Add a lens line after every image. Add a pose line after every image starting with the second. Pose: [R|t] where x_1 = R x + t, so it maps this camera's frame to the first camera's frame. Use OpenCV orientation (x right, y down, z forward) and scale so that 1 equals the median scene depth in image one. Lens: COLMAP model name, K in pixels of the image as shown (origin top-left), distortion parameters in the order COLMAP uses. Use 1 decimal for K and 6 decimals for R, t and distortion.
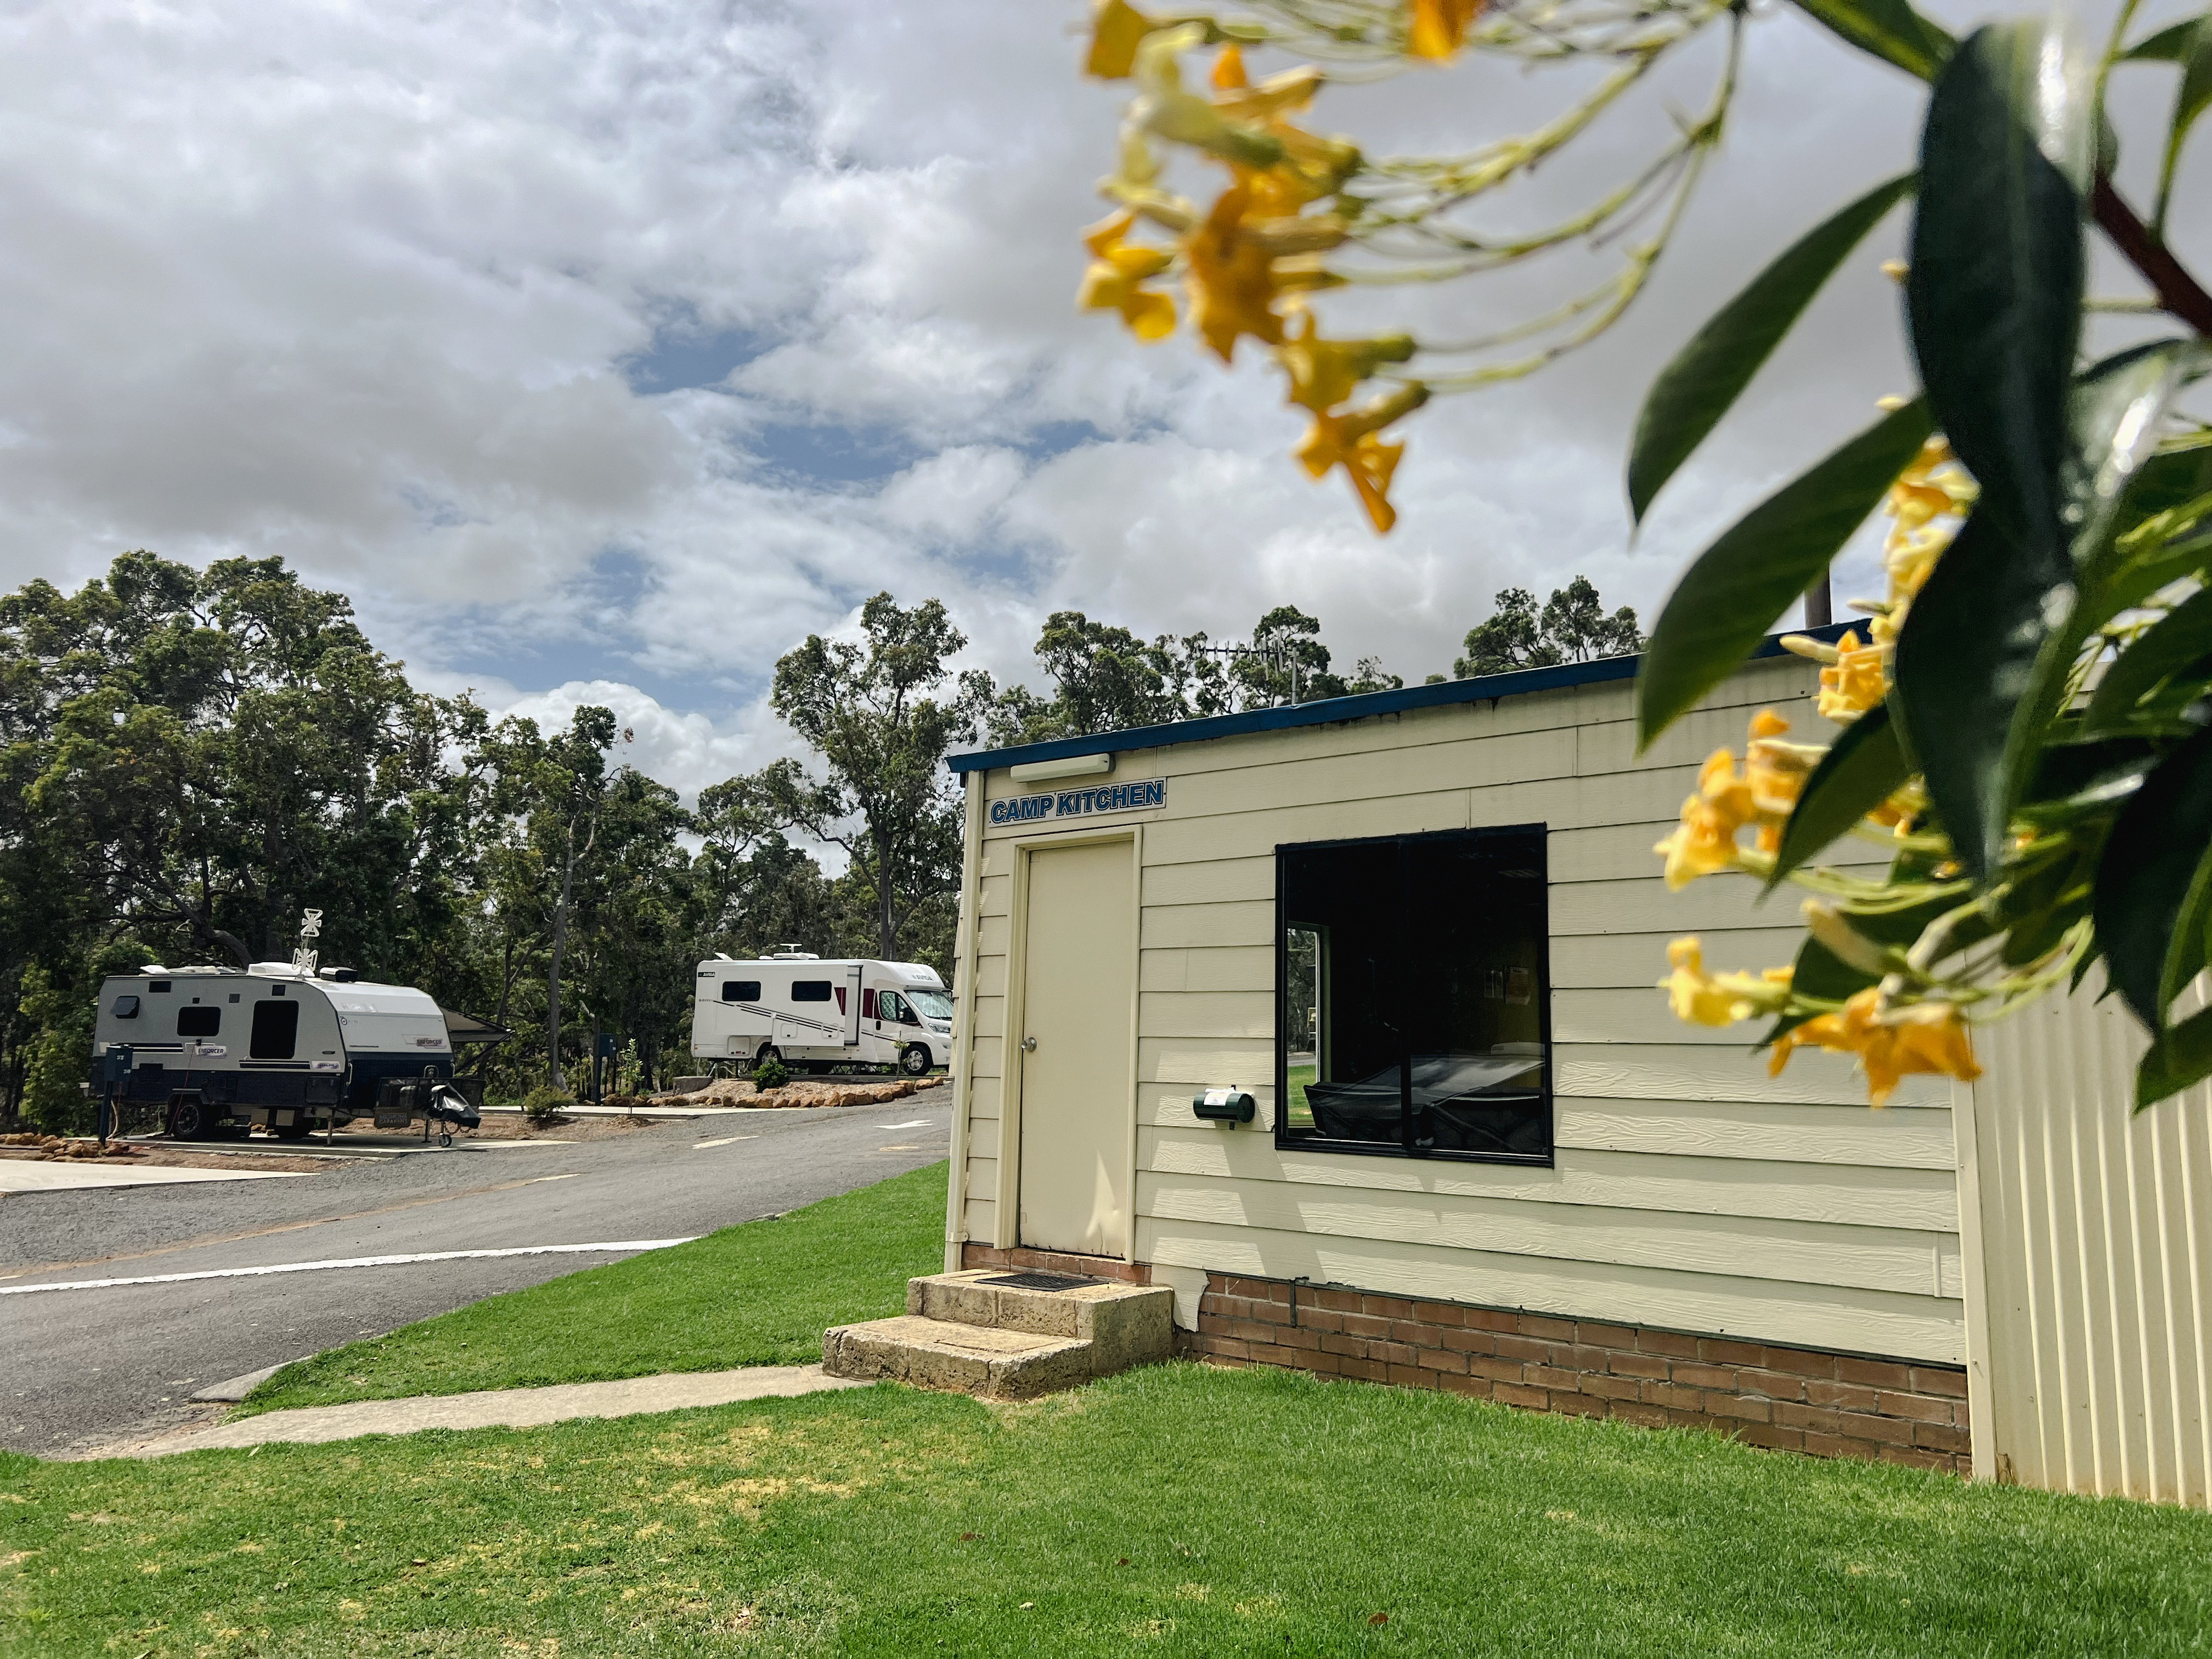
lens RADIAL K [[1679.6, 0, 1105.2], [0, 1679.6, 828.7], [0, 0, 1]] dist [0.009144, 0.004565]
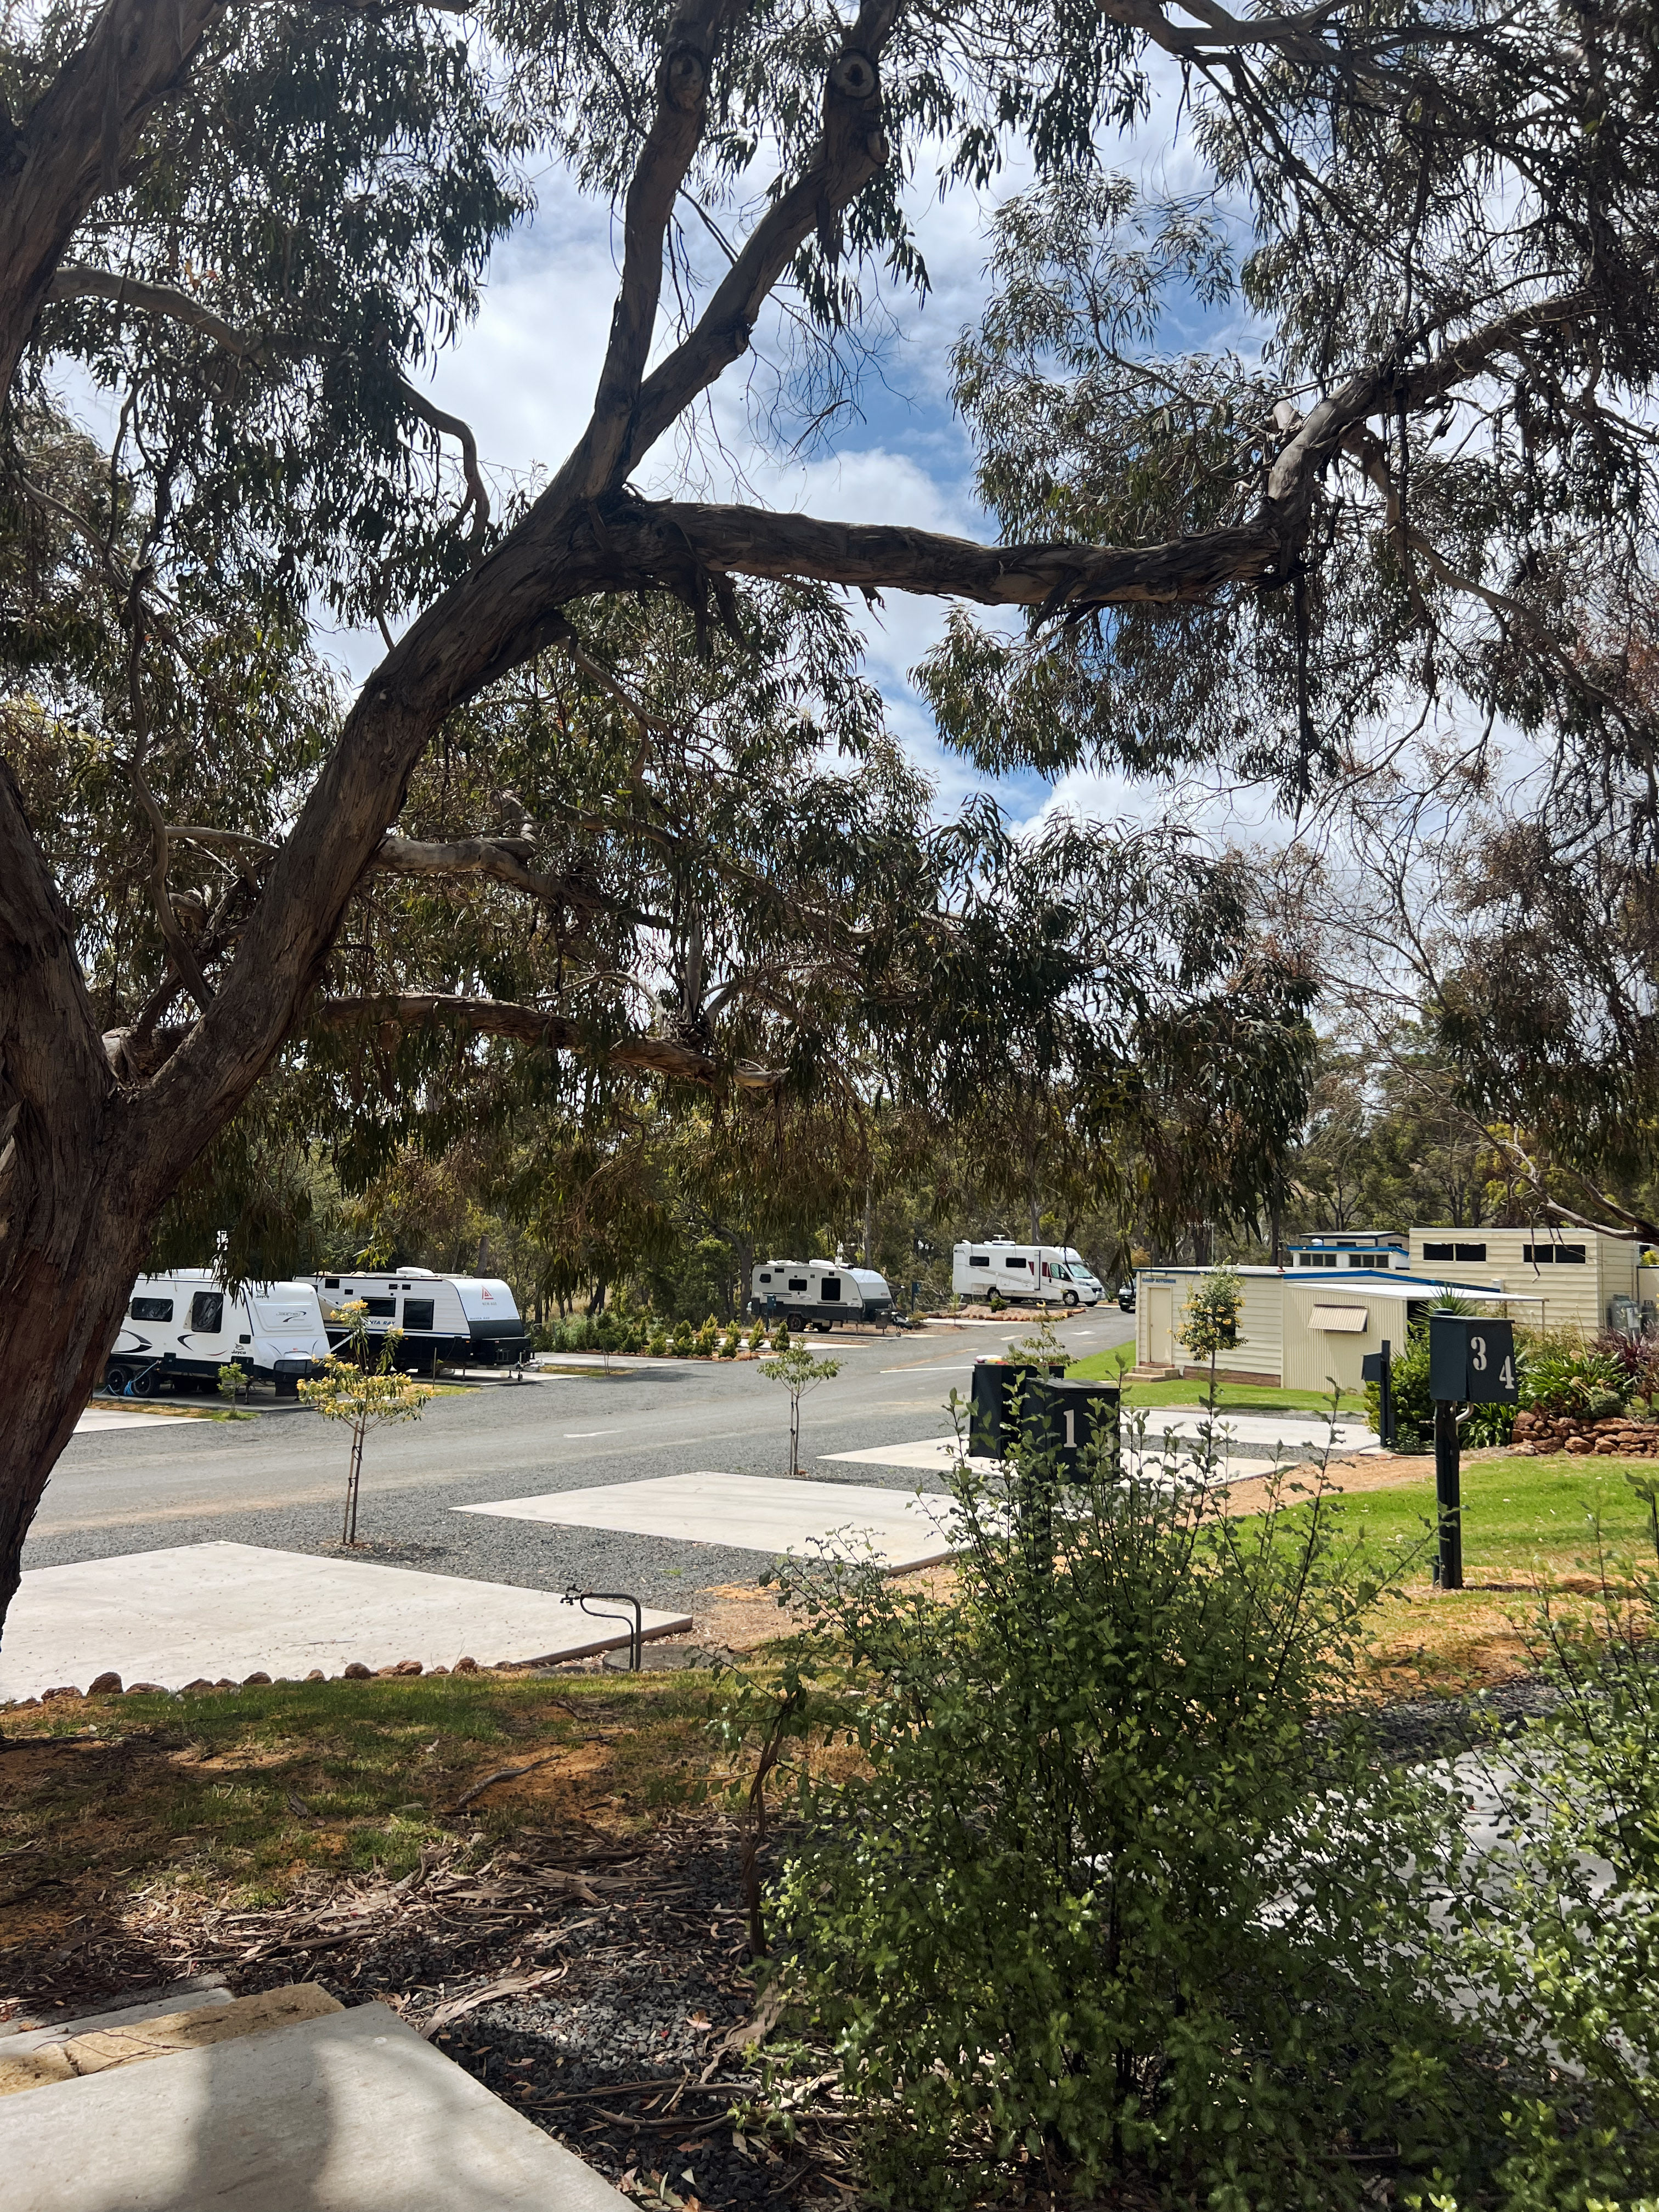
lens RADIAL K [[1679.6, 0, 829.1], [0, 1679.6, 1108.3], [0, 0, 1]] dist [0.009144, 0.004565]
pose [[0.980820, -0.004445, -0.194866, -0.001879], [0.014322, 0.998681, 0.049310, -0.195297], [0.194390, -0.051155, 0.979590, -1.029747]]
